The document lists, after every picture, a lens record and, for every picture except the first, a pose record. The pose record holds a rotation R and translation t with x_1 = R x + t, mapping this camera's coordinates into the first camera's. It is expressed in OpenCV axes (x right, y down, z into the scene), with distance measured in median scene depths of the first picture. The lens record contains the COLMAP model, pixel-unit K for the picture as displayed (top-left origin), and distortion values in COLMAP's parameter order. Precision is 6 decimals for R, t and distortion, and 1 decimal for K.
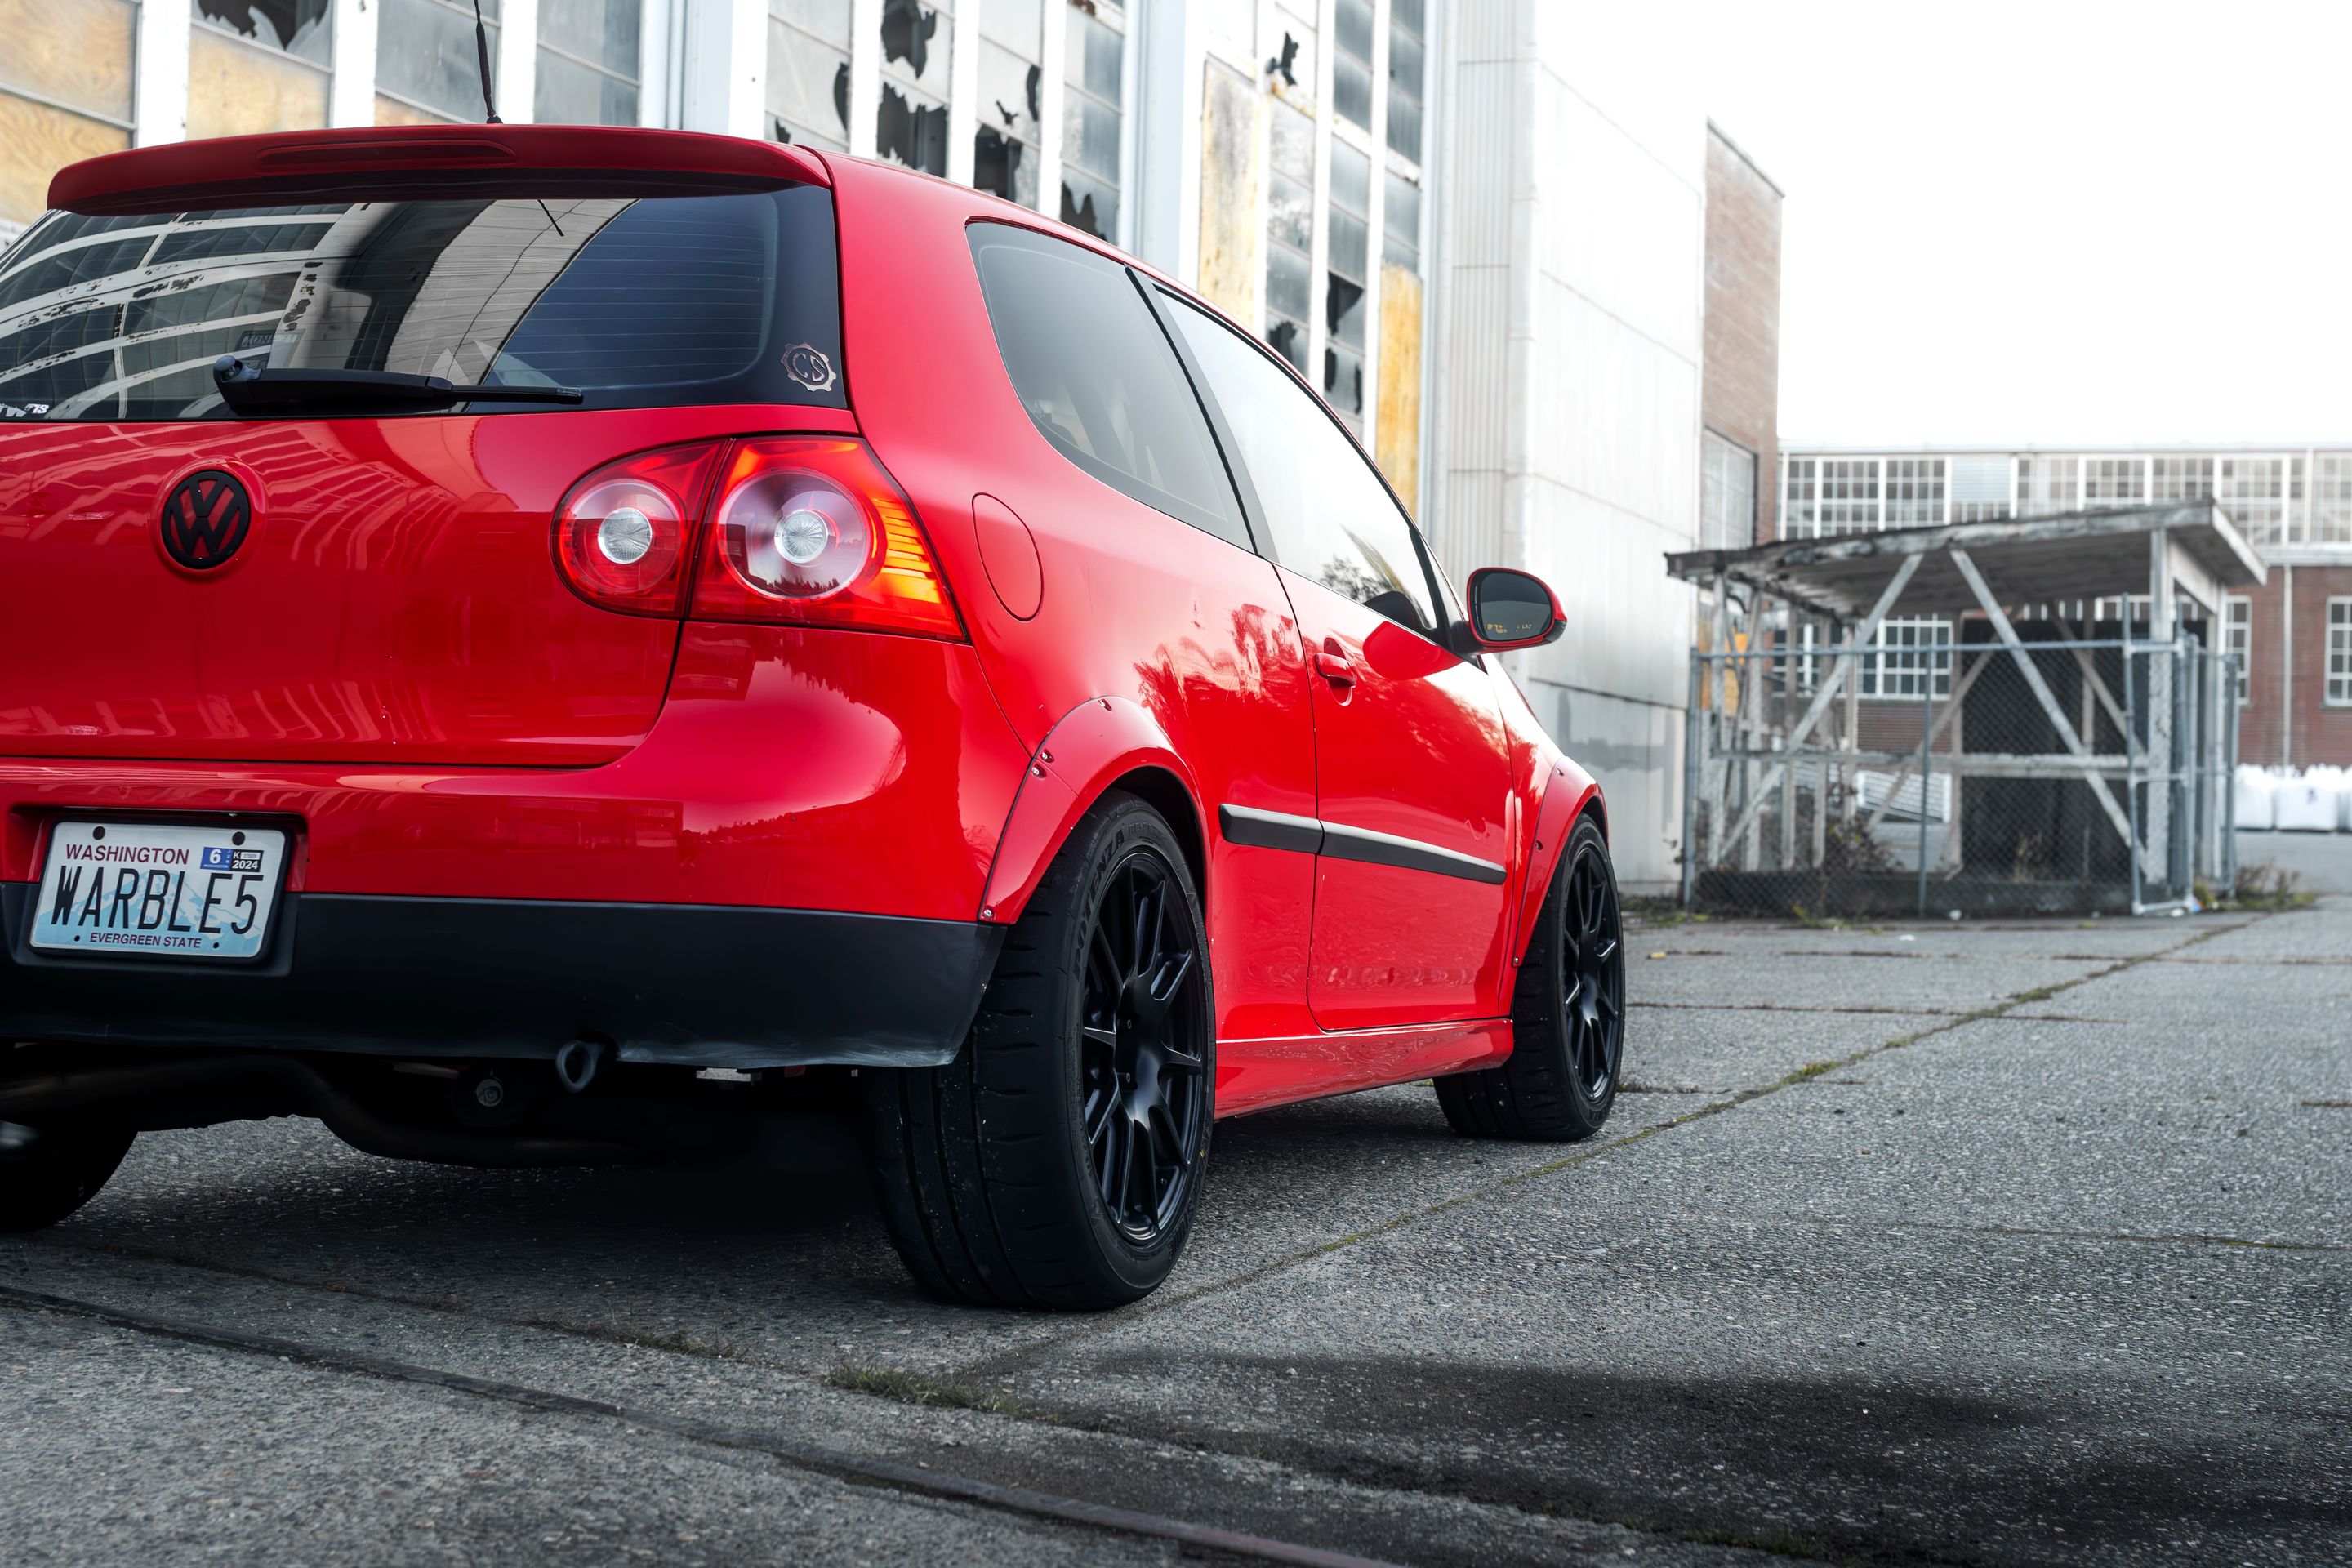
lens RADIAL K [[3766.8, 0, 1201.0], [0, 3766.8, 779.9], [0, 0, 1]] dist [-0.044747, 0.000000]
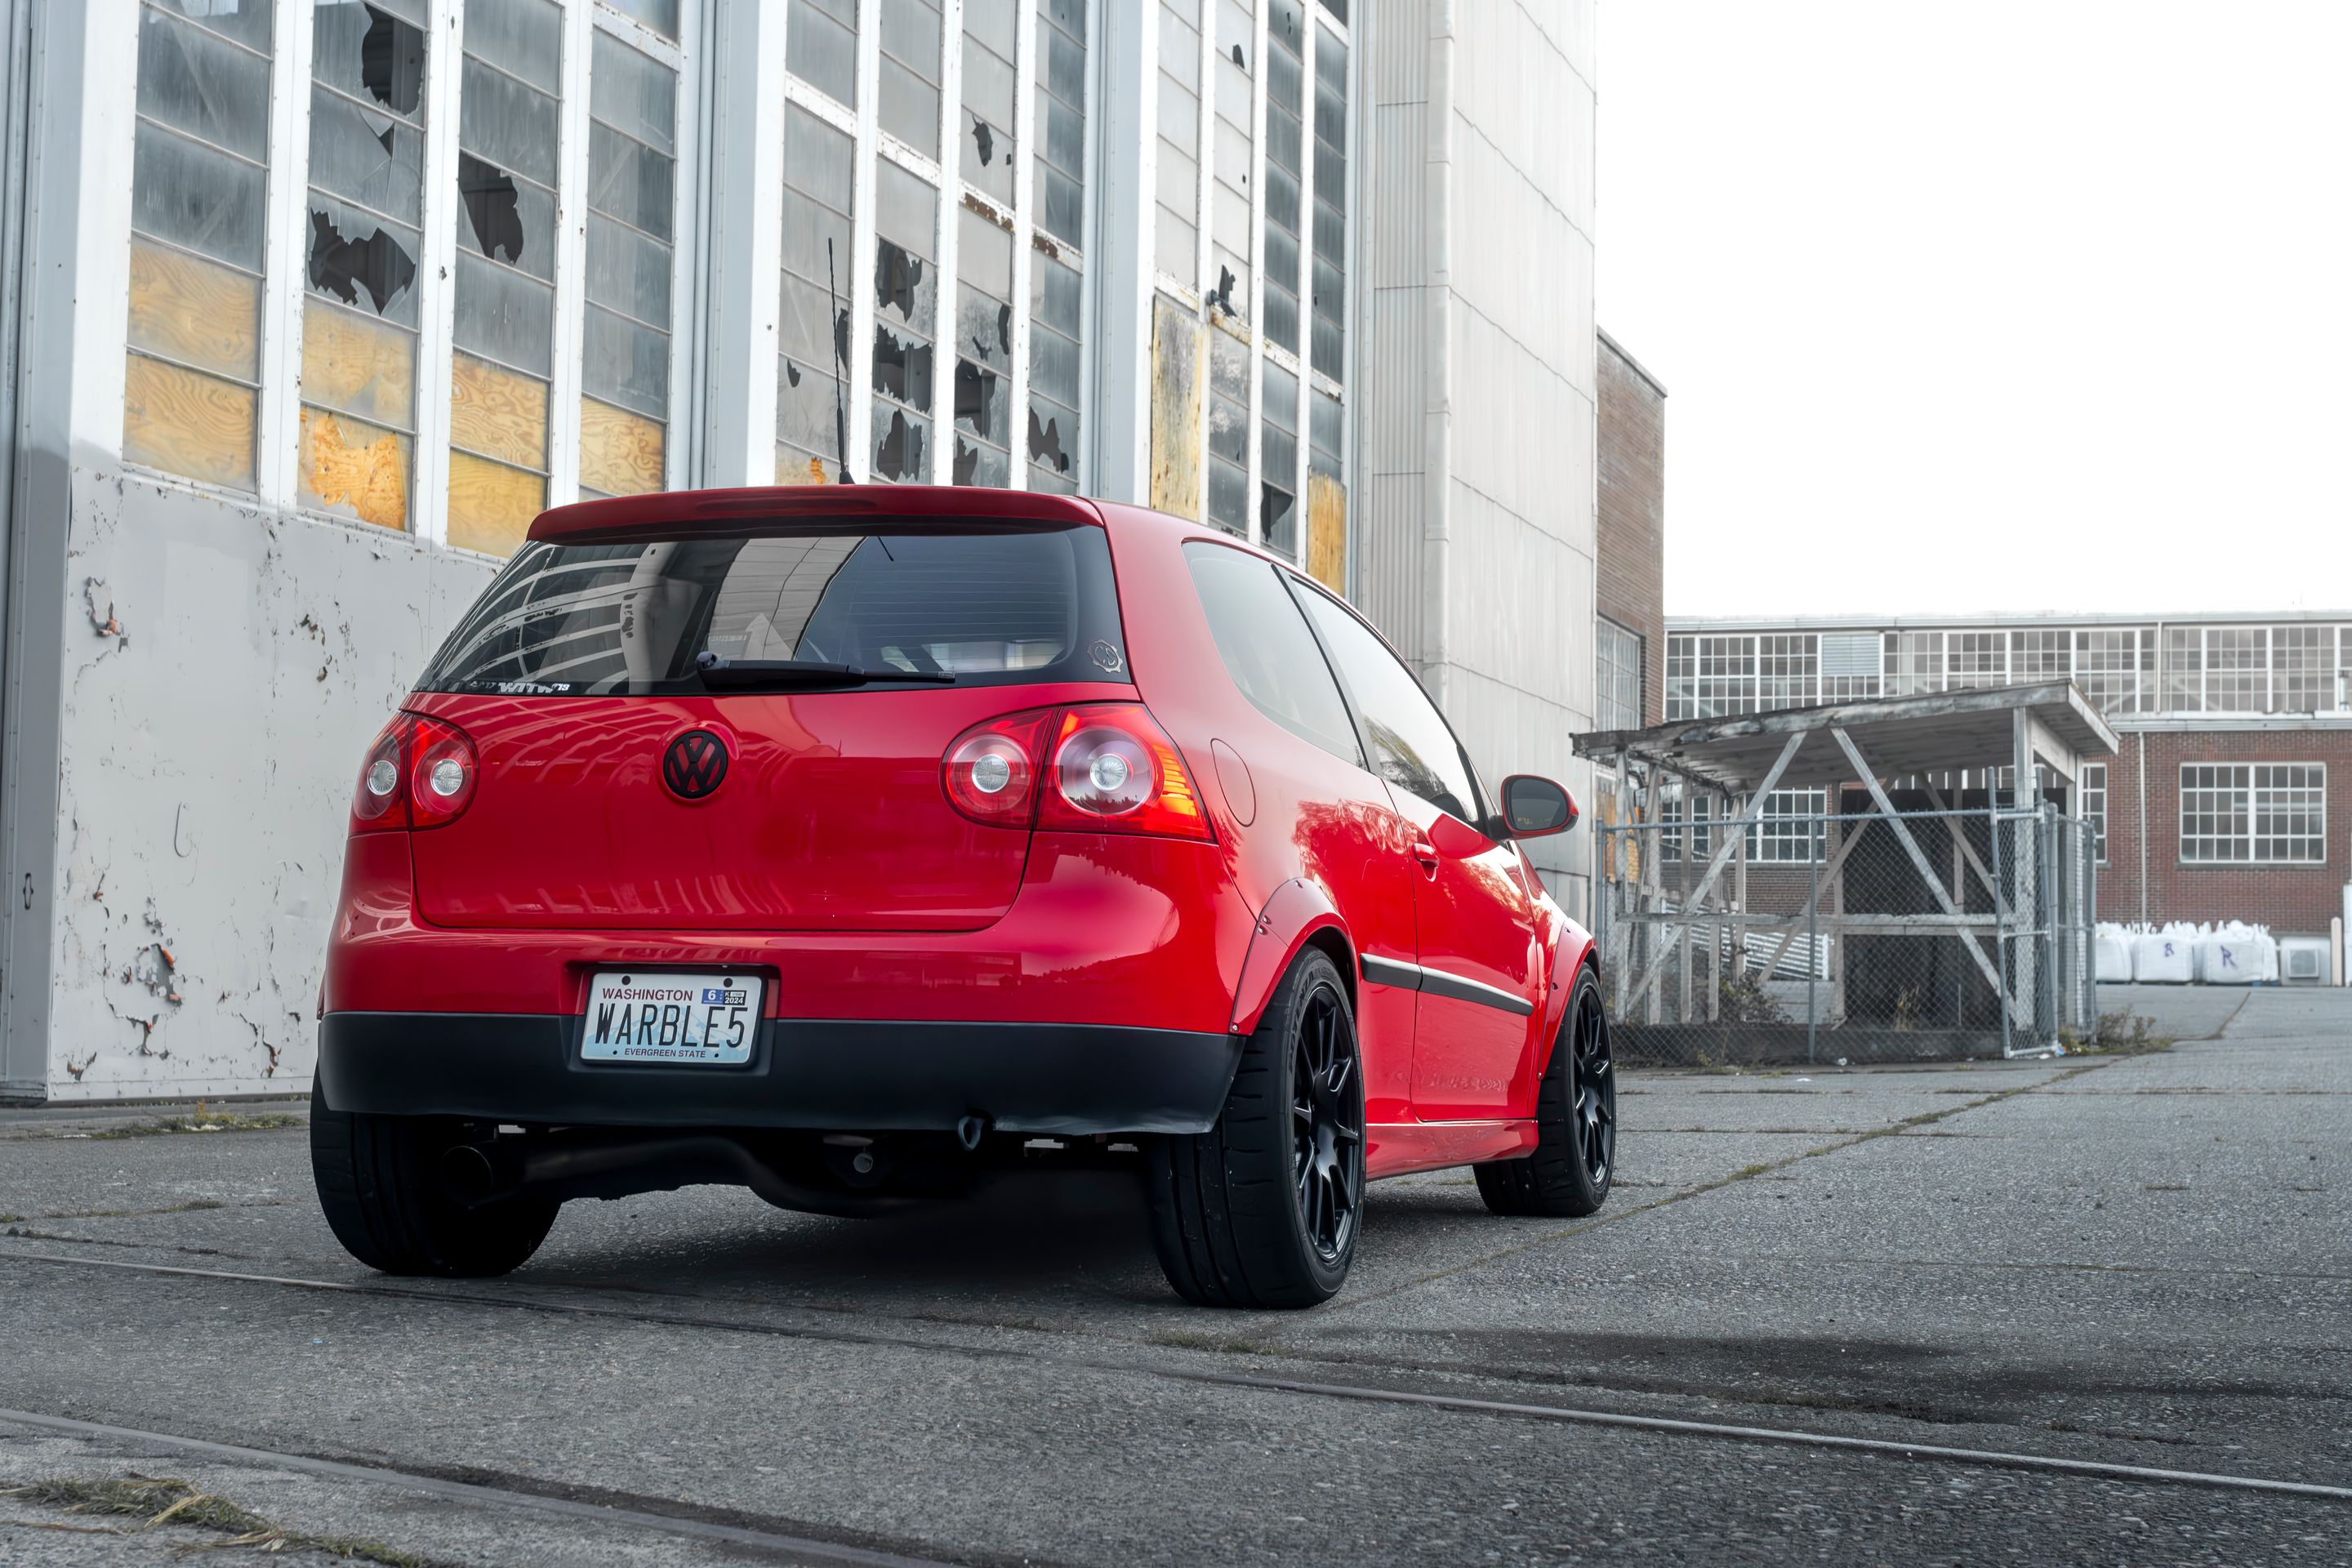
lens RADIAL K [[3766.8, 0, 1167.3], [0, 3766.8, 762.7], [0, 0, 1]] dist [-0.044747, 0.000000]
pose [[0.999589, -0.011275, 0.026357, -0.107949], [0.012574, 0.998687, -0.049663, 0.004424], [-0.025763, 0.049974, 0.998418, -0.416970]]
